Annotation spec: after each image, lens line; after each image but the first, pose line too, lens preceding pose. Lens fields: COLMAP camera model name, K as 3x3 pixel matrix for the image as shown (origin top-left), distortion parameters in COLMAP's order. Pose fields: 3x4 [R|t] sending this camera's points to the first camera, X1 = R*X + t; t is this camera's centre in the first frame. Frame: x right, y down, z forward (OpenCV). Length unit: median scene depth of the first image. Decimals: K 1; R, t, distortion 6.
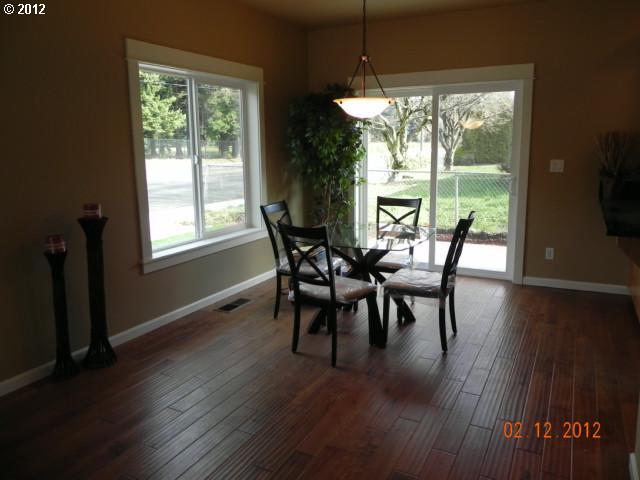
lens RADIAL K [[484.3, 0, 331.7], [0, 484.3, 219.1], [0, 0, 1]] dist [-0.001742, -0.003133]
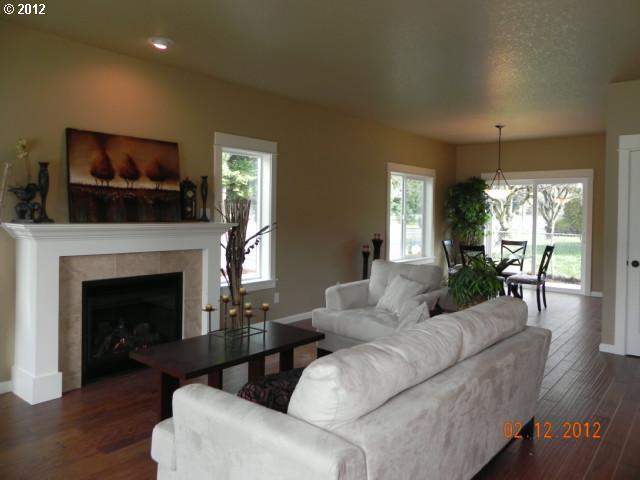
lens RADIAL K [[484.3, 0, 331.7], [0, 484.3, 219.1], [0, 0, 1]] dist [-0.001742, -0.003133]
pose [[0.980955, 0.023657, -0.192789, -0.160682], [-0.050995, 0.989104, -0.138102, 0.141403], [0.187422, 0.145303, 0.971473, -0.794328]]
